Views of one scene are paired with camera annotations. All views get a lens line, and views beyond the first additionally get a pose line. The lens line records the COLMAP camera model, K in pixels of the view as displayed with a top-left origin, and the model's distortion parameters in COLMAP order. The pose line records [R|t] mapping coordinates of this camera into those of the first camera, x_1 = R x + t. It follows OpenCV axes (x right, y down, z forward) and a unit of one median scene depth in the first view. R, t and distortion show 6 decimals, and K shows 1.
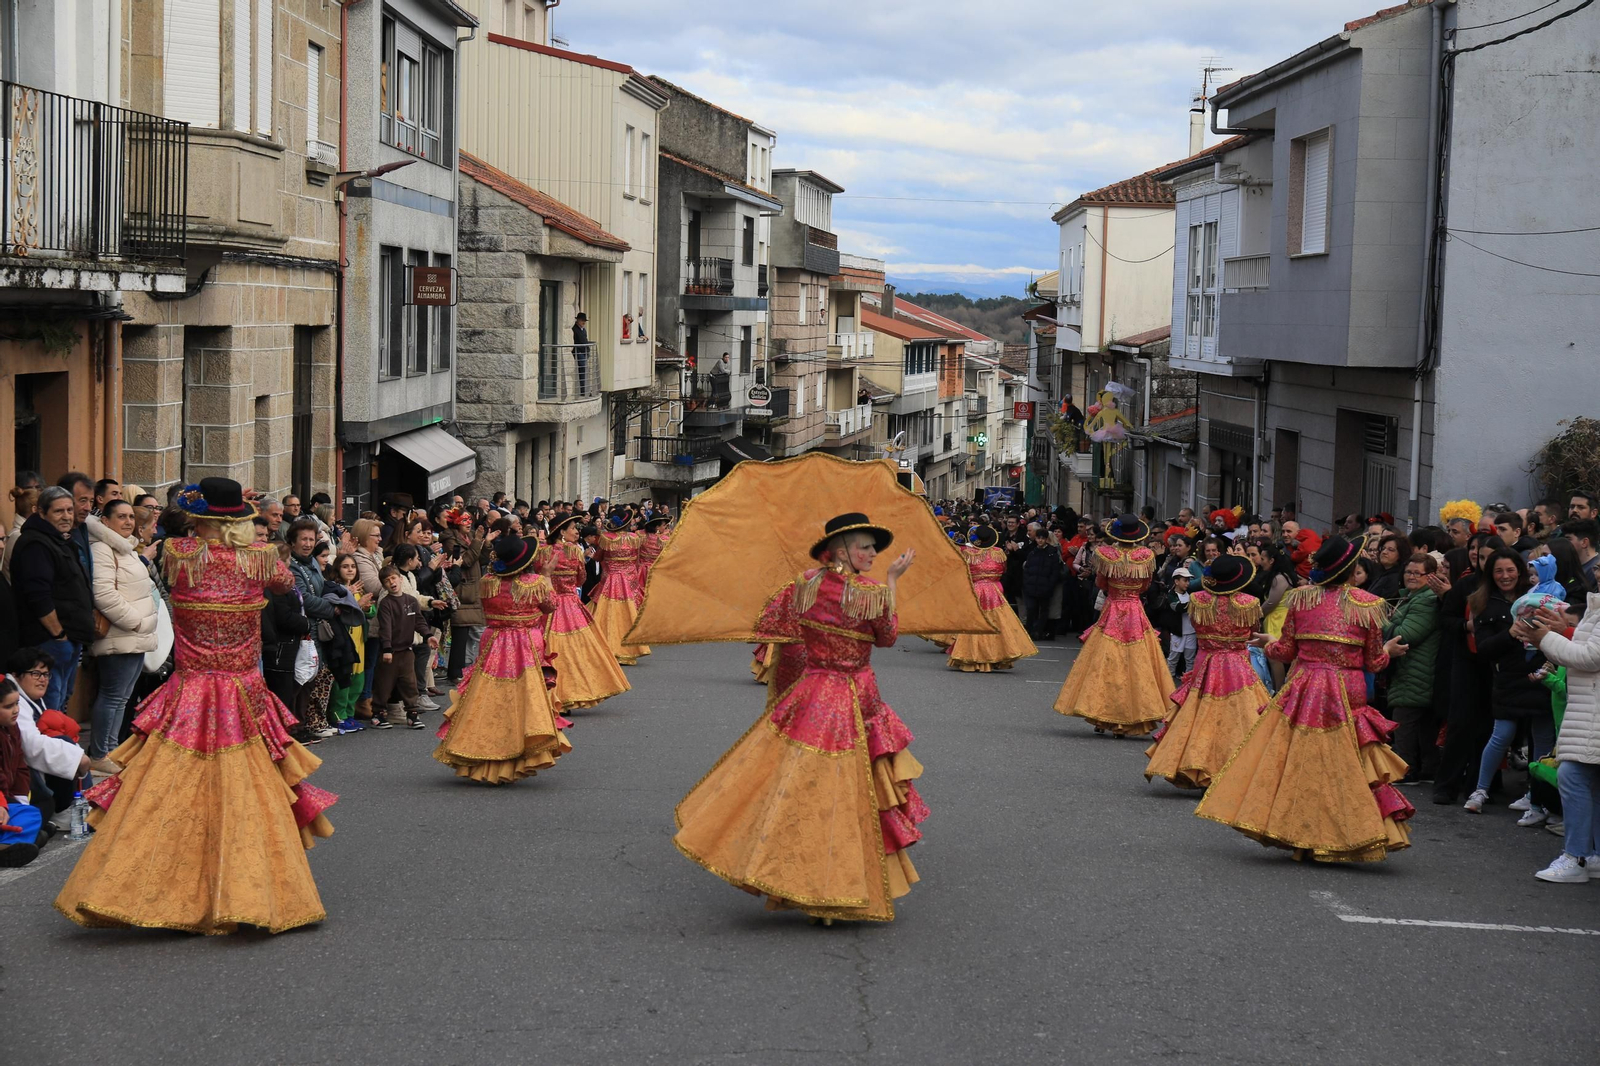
lens RADIAL K [[2703.6, 0, 800.0], [0, 2703.6, 533.0], [0, 0, 1]] dist [0.313628, 0.070223]
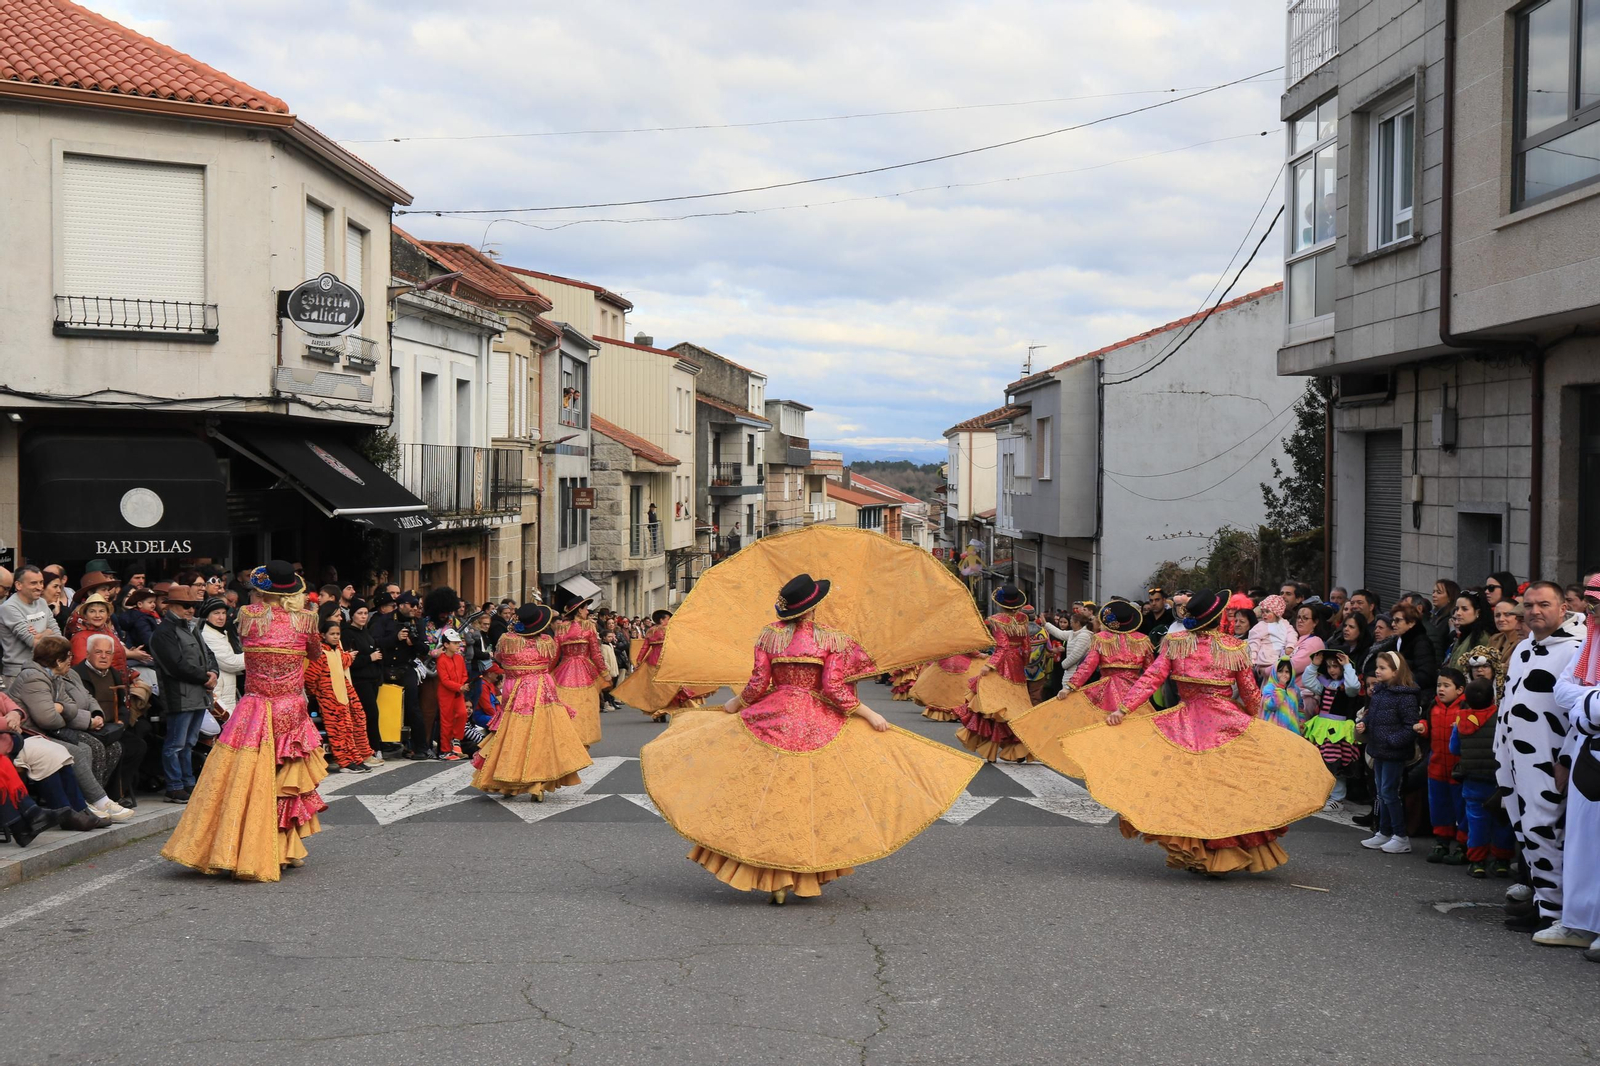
lens RADIAL K [[2077.1, 0, 800.0], [0, 2077.1, 533.0], [0, 0, 1]] dist [-0.000352, 0.000157]
pose [[0.999791, -0.019276, 0.006770, 0.000204], [0.019619, 0.998298, -0.054927, 0.007785], [-0.005699, 0.055048, 0.998467, -0.251353]]
